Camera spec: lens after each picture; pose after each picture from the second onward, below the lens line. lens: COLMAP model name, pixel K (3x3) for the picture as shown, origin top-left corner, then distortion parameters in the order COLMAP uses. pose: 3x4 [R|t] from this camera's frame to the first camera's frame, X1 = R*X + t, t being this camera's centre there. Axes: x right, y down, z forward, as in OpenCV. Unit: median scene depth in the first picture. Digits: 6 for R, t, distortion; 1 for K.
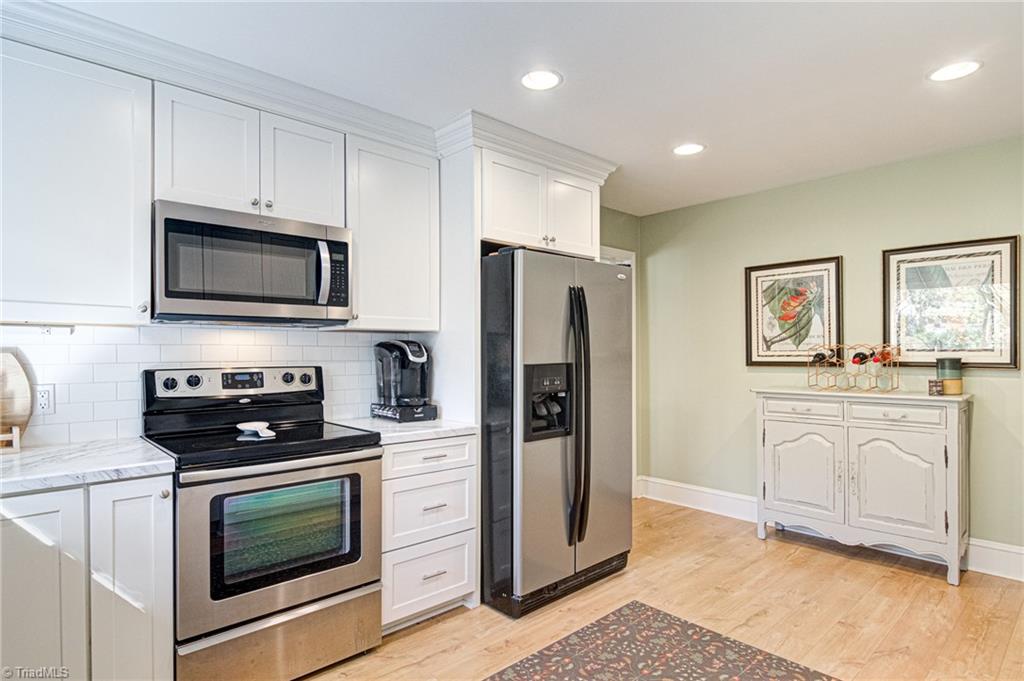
lens RADIAL K [[546.1, 0, 506.2], [0, 546.1, 349.2], [0, 0, 1]] dist [0.001959, -0.000958]
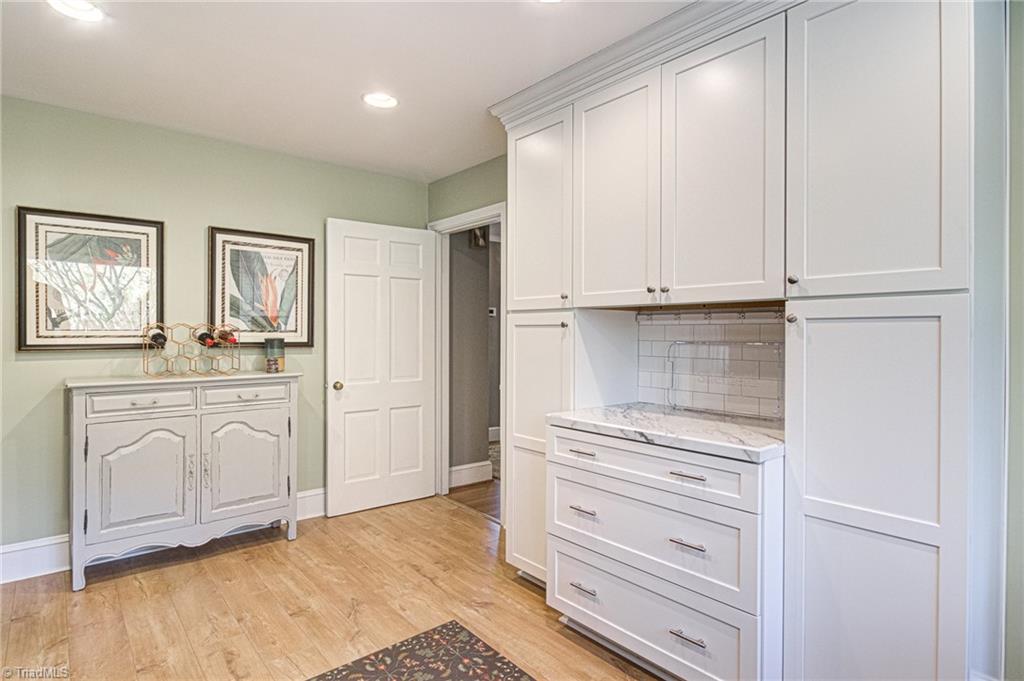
lens RADIAL K [[546.1, 0, 504.7], [0, 546.1, 338.0], [0, 0, 1]] dist [0.001959, -0.000958]
pose [[0.057337, 0.000081, 0.998355, -0.250009], [-0.007262, 0.999974, 0.000335, 0.011191], [-0.998328, -0.007269, 0.057336, 0.452395]]
